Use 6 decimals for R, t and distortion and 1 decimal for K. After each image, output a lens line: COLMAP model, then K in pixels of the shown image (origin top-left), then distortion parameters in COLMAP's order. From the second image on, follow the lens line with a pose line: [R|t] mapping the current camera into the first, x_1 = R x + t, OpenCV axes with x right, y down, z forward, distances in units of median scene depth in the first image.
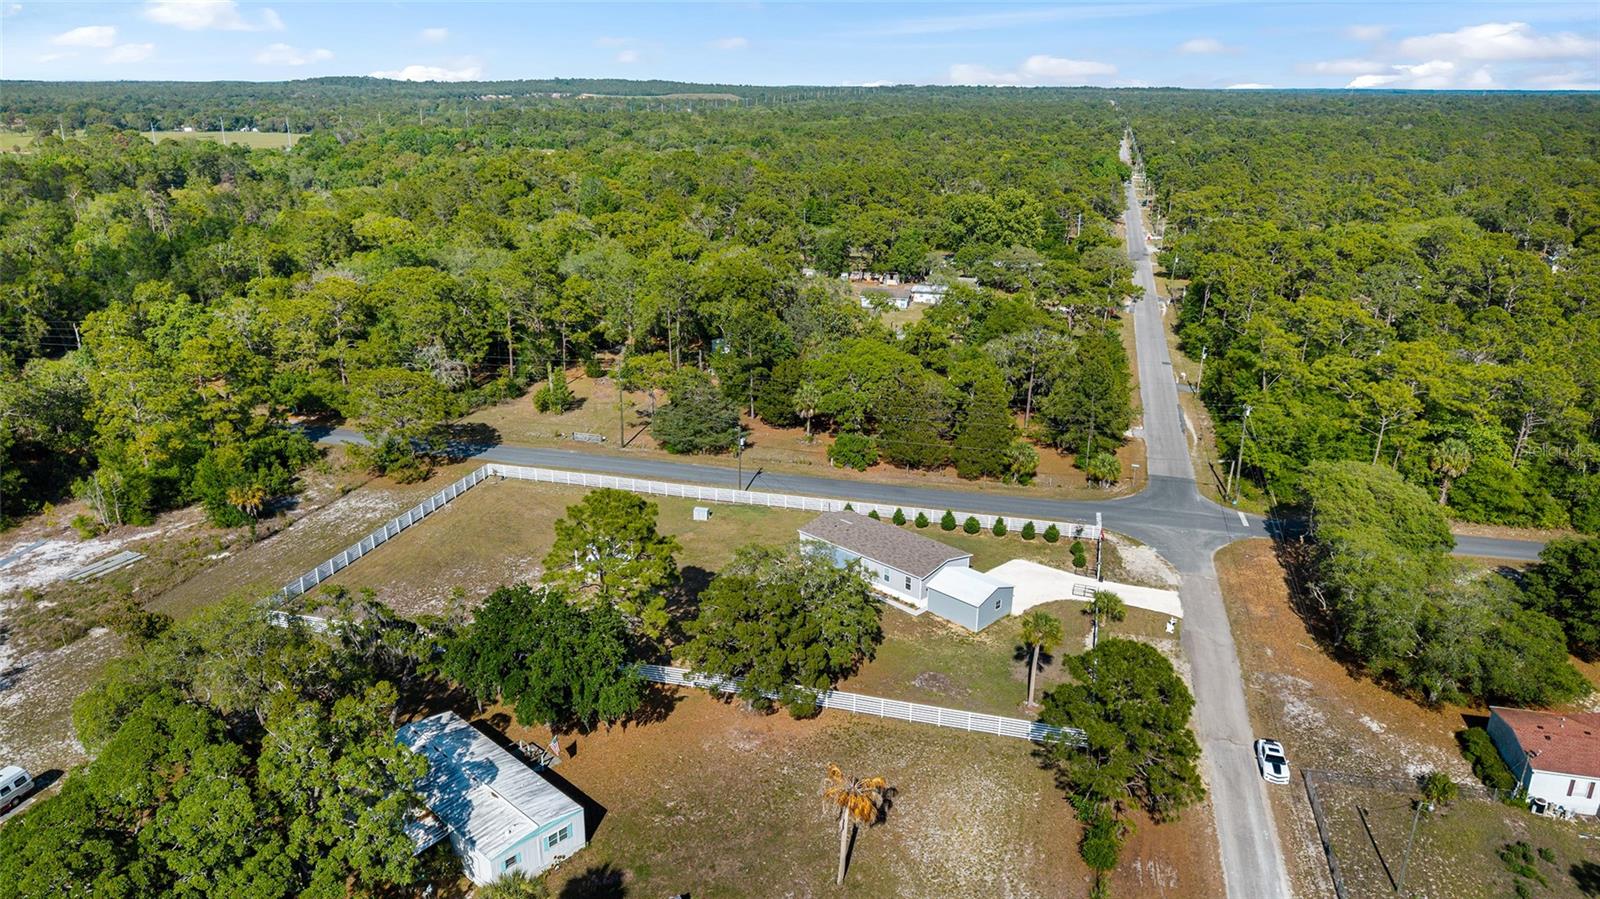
lens RADIAL K [[1065.8, 0, 796.3], [0, 1065.8, 451.4], [0, 0, 1]] dist [0.032531, -0.032040]
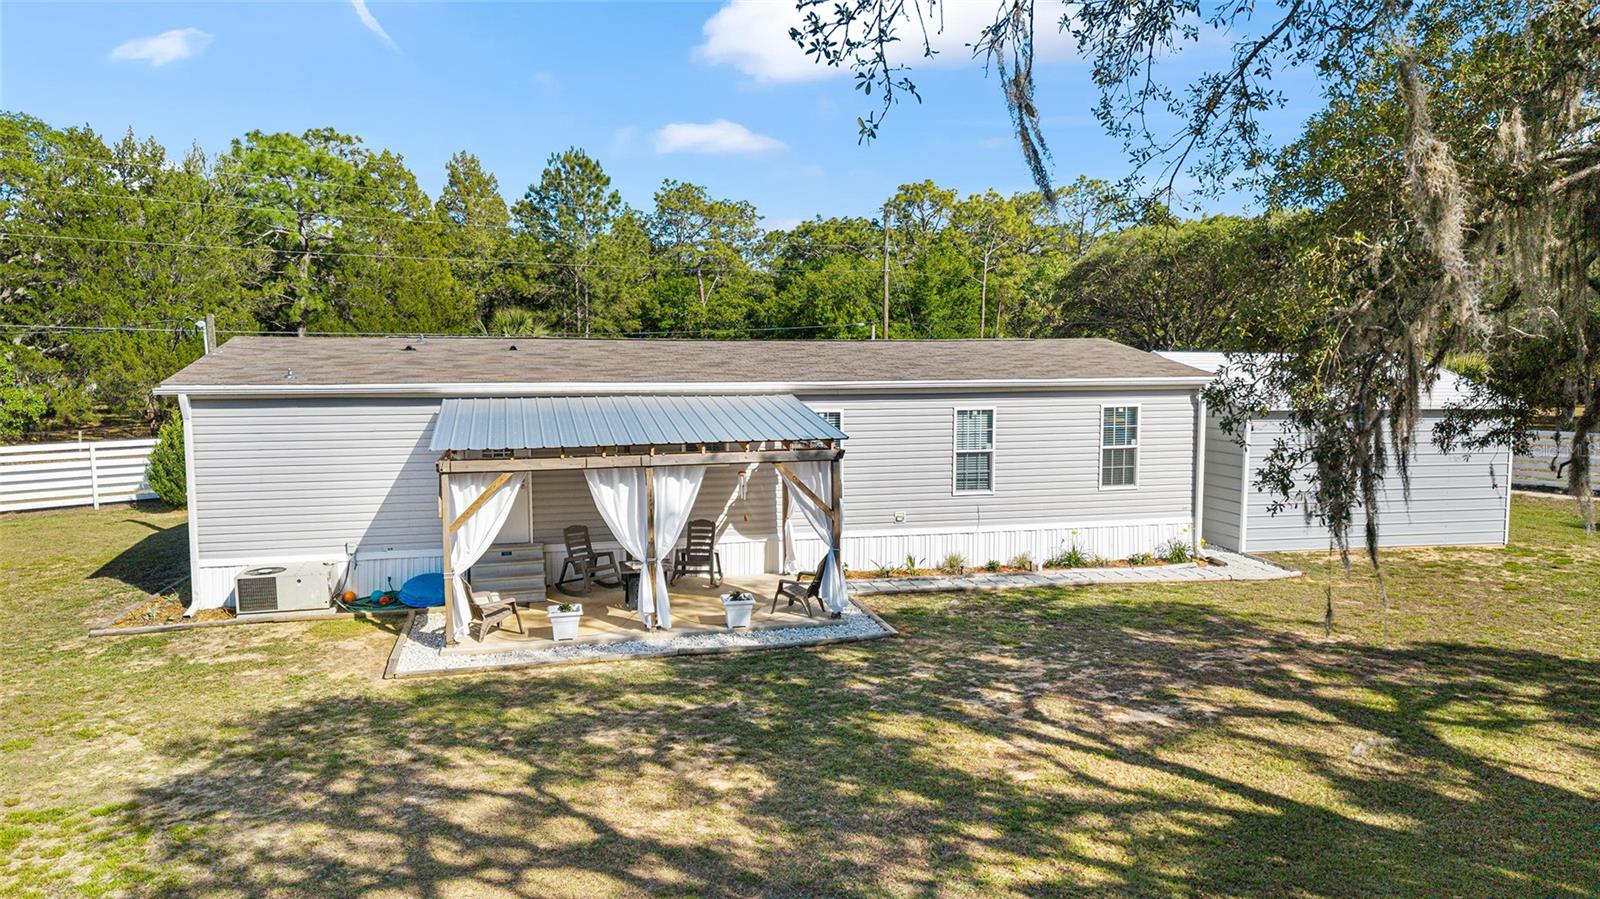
lens RADIAL K [[1065.8, 0, 798.5], [0, 1065.8, 454.1], [0, 0, 1]] dist [0.032531, -0.032040]
pose [[0.528809, -0.104488, 0.842284, -0.057259], [0.272789, 0.960663, -0.052091, 0.088362], [-0.803708, 0.257312, 0.536510, 0.703397]]
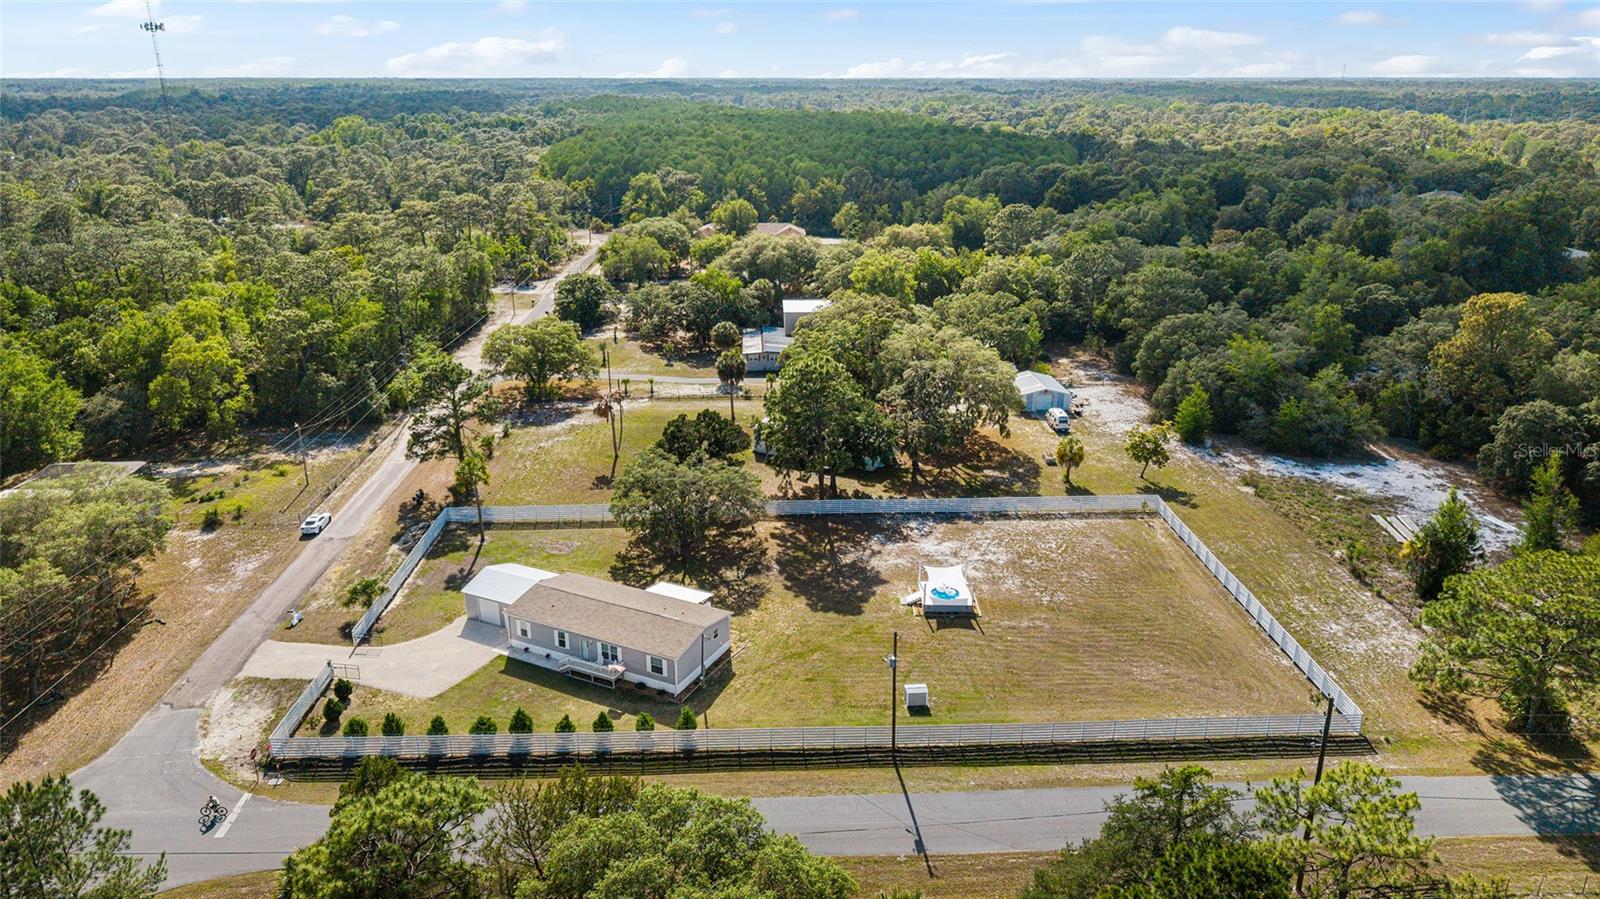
lens RADIAL K [[1065.8, 0, 799.3], [0, 1065.8, 446.8], [0, 0, 1]] dist [0.032531, -0.032040]
pose [[-0.954853, 0.095065, -0.281458, 0.128051], [-0.098325, 0.792893, 0.601376, -0.393602], [0.280336, 0.601900, -0.747749, 1.225903]]
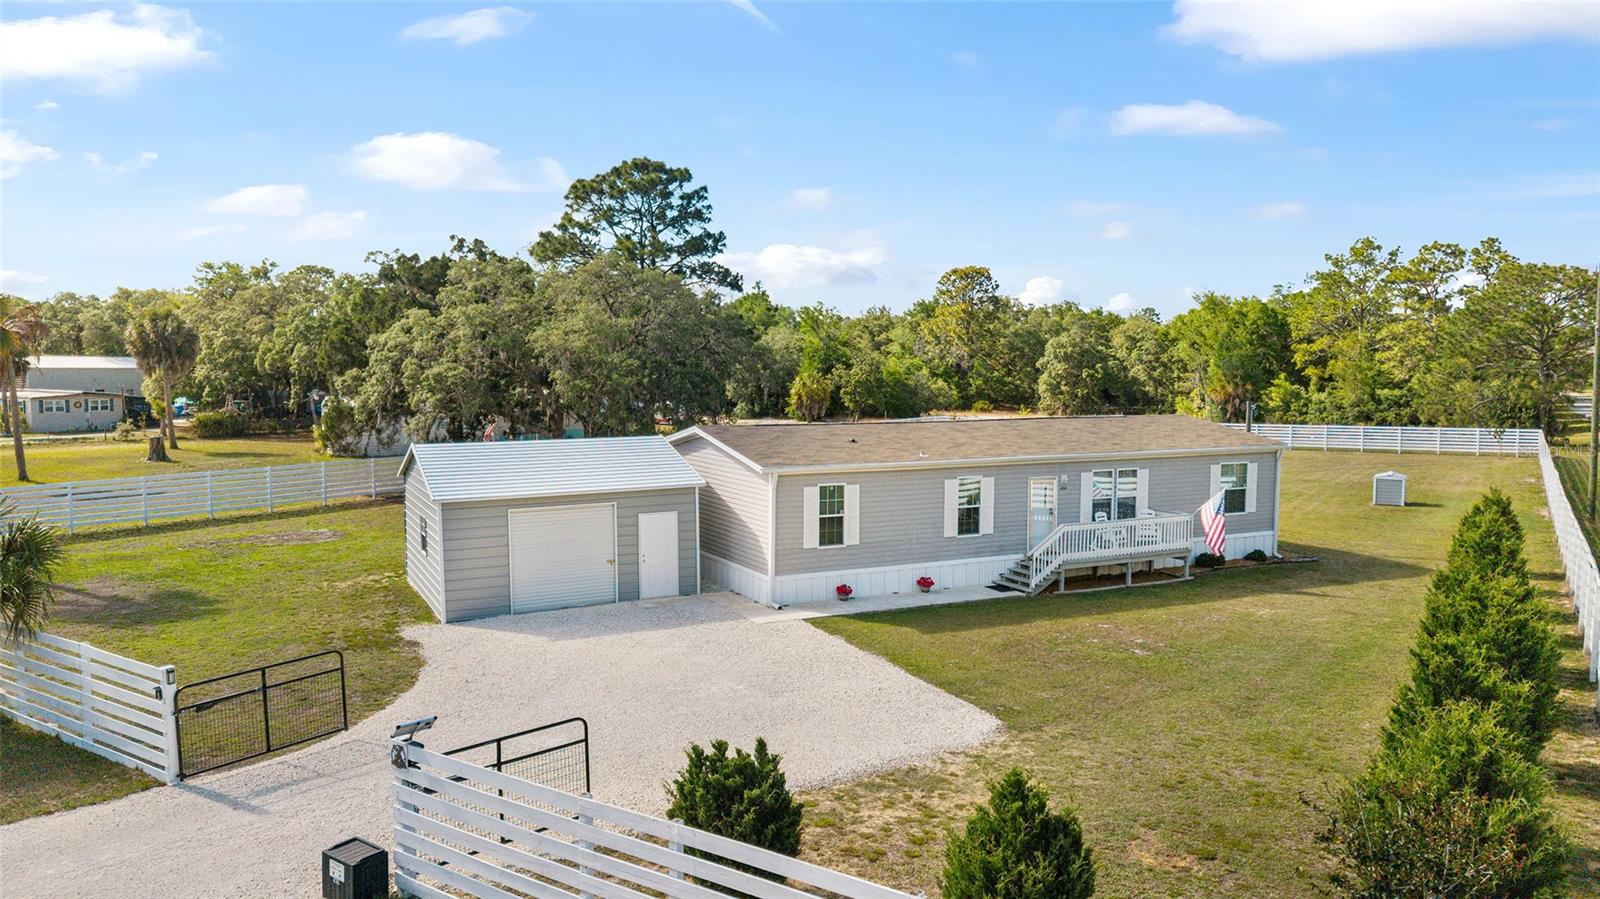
lens RADIAL K [[1065.8, 0, 790.3], [0, 1065.8, 453.4], [0, 0, 1]] dist [0.032531, -0.032040]
pose [[-0.327070, 0.064244, -0.942814, 0.281299], [-0.301341, 0.938512, 0.168488, 0.041628], [0.895667, 0.339215, -0.287600, 0.821718]]
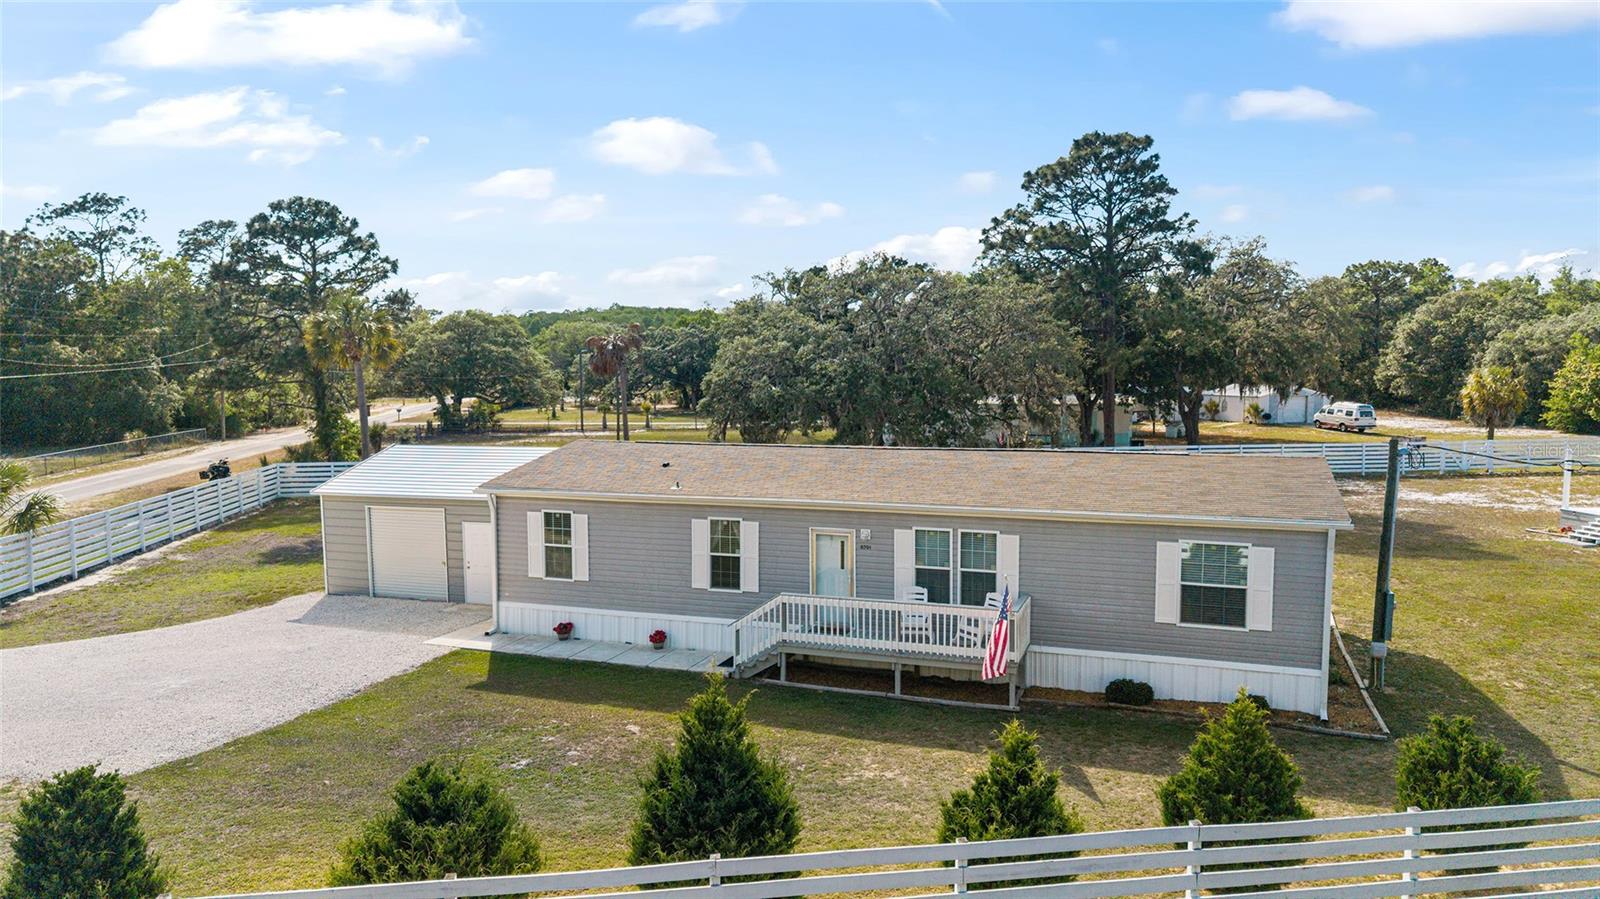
lens RADIAL K [[1065.8, 0, 802.4], [0, 1065.8, 447.3], [0, 0, 1]] dist [0.032531, -0.032040]
pose [[-0.911775, 0.030062, -0.409589, 0.147870], [-0.130222, 0.924692, 0.357752, 0.002507], [0.389498, 0.379527, -0.839196, 0.924800]]
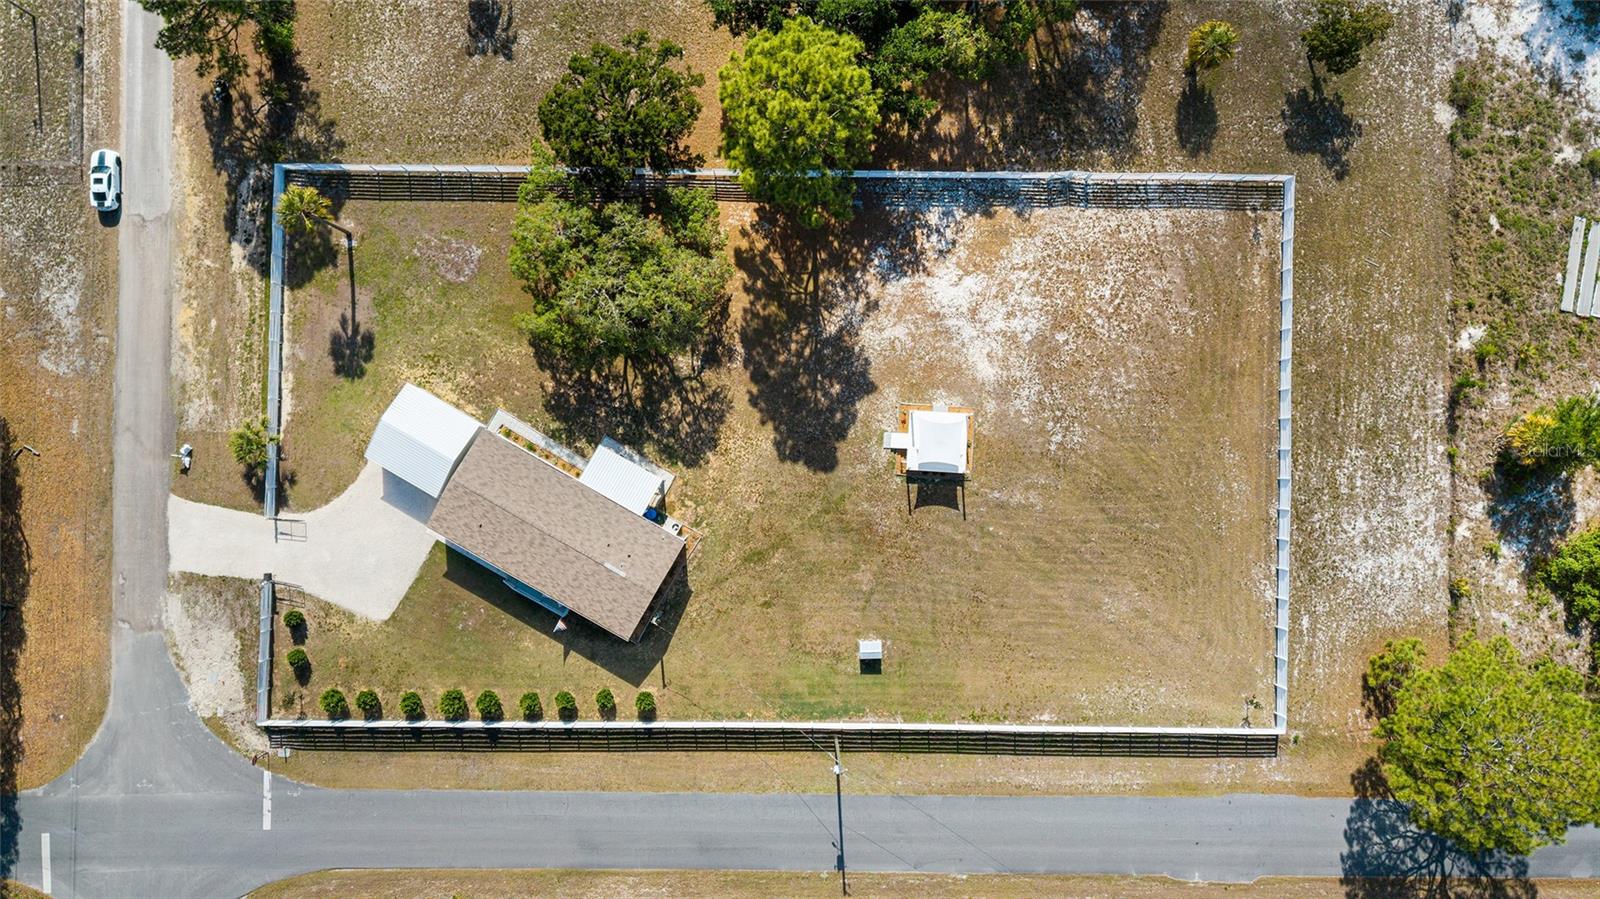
lens RADIAL K [[1065.8, 0, 803.8], [0, 1065.8, 450.9], [0, 0, 1]] dist [0.032531, -0.032040]
pose [[-0.968577, 0.248046, -0.018203, -0.062137], [-0.096544, -0.307516, 0.946632, -0.457896], [0.229211, 0.918644, 0.321801, 0.601428]]
